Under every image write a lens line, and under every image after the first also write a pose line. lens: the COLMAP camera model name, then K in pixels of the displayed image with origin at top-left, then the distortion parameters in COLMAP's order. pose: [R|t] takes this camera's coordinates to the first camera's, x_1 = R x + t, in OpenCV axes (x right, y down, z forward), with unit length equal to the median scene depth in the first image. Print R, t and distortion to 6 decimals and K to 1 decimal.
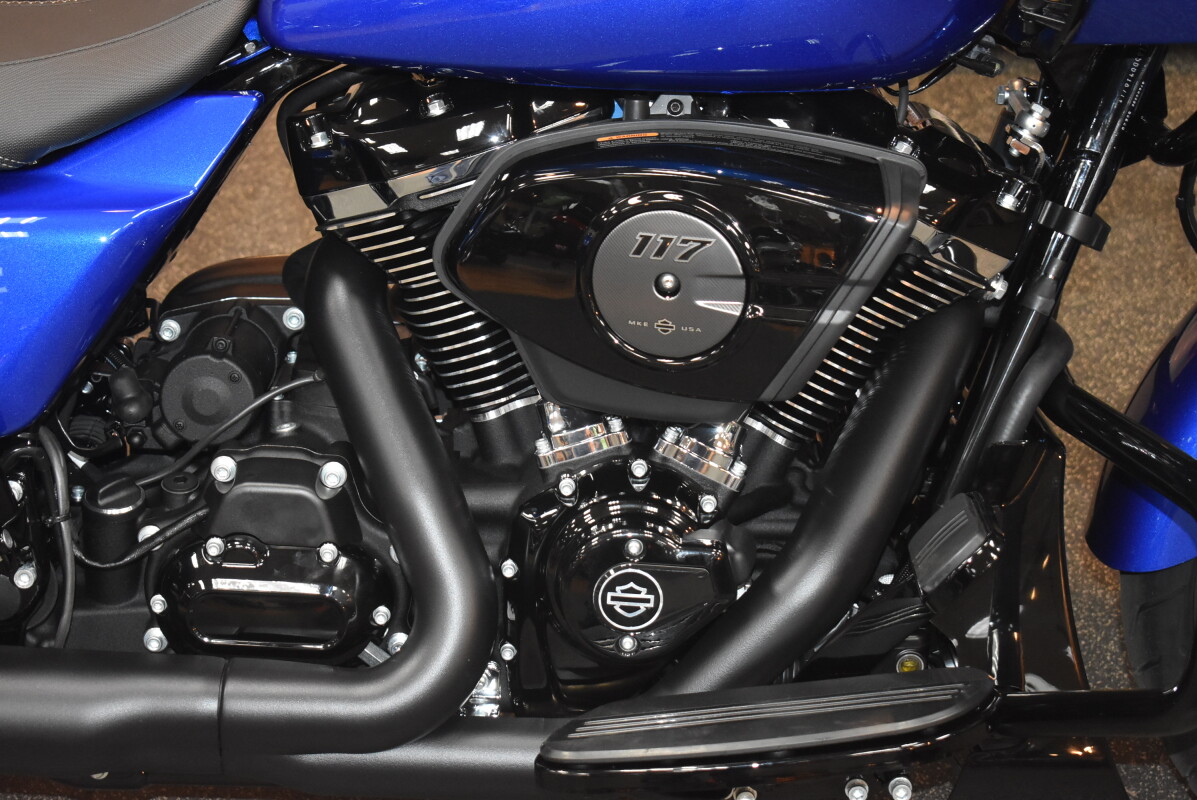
lens RADIAL K [[2469.1, 0, 601.0], [0, 2469.1, 399.4], [0, 0, 1]] dist [0.006487, 0.000000]
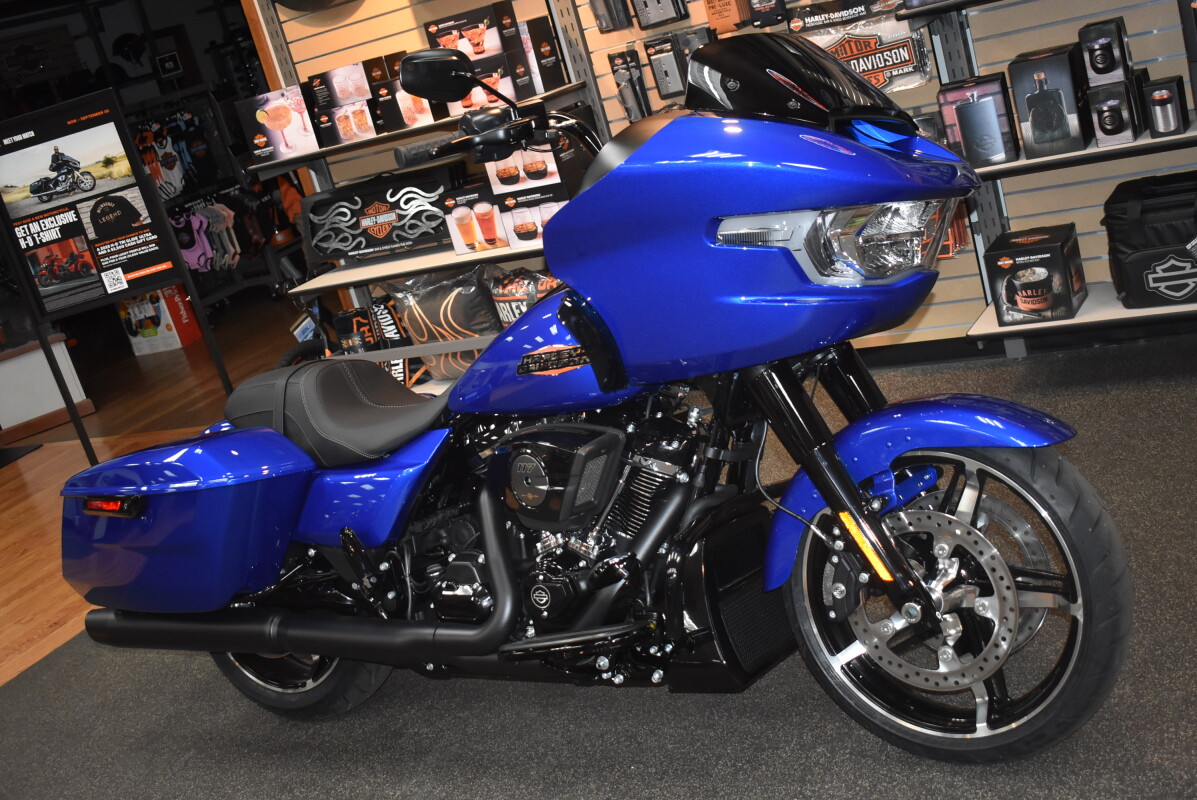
lens RADIAL K [[1409.9, 0, 600.1], [0, 1409.9, 398.8], [0, 0, 1]] dist [-0.058316, 0.000000]
pose [[0.830359, -0.096575, -0.548797, 0.924723], [0.000858, 0.985087, -0.172054, 0.129922], [0.557228, 0.142396, 0.818059, -0.281671]]
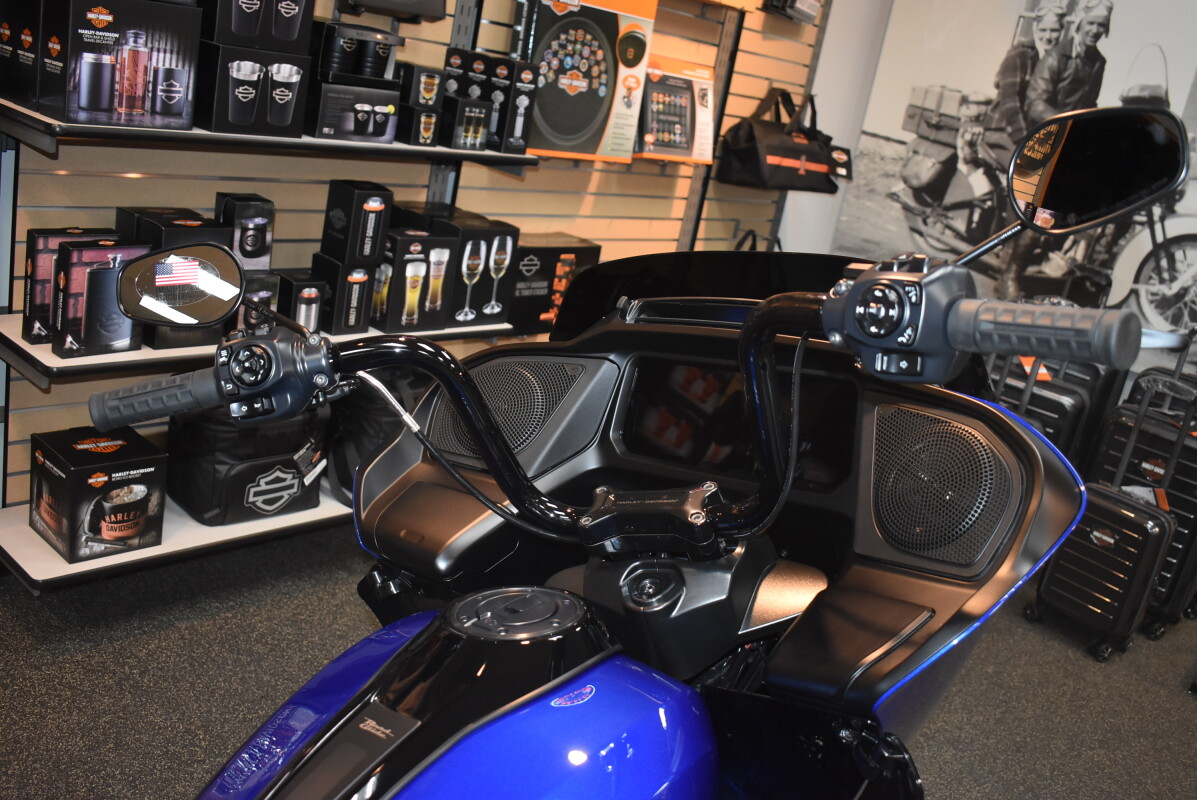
lens RADIAL K [[1131.4, 0, 605.3], [0, 1131.4, 396.9], [0, 0, 1]] dist [-0.078245, 0.000000]
pose [[0.663372, -0.120156, 0.738580, -0.310636], [0.219948, 0.974733, -0.038977, -0.378897], [-0.715235, 0.188305, 0.673038, 0.528580]]
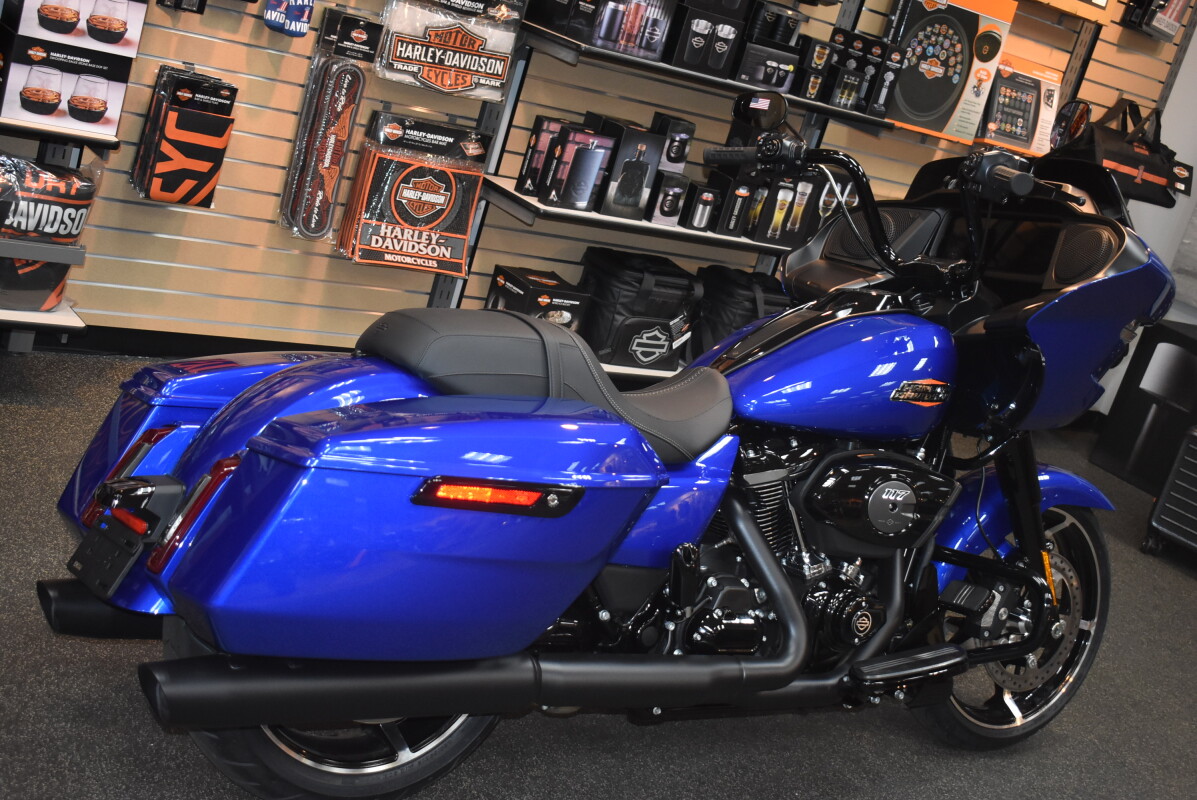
lens RADIAL K [[1608.8, 0, 596.3], [0, 1608.8, 397.8], [0, 0, 1]] dist [-0.038730, 0.000000]
pose [[0.799862, 0.048812, 0.598196, -1.258948], [0.043572, 0.989335, -0.138989, 0.065932], [-0.598601, 0.137237, 0.789204, -0.256568]]
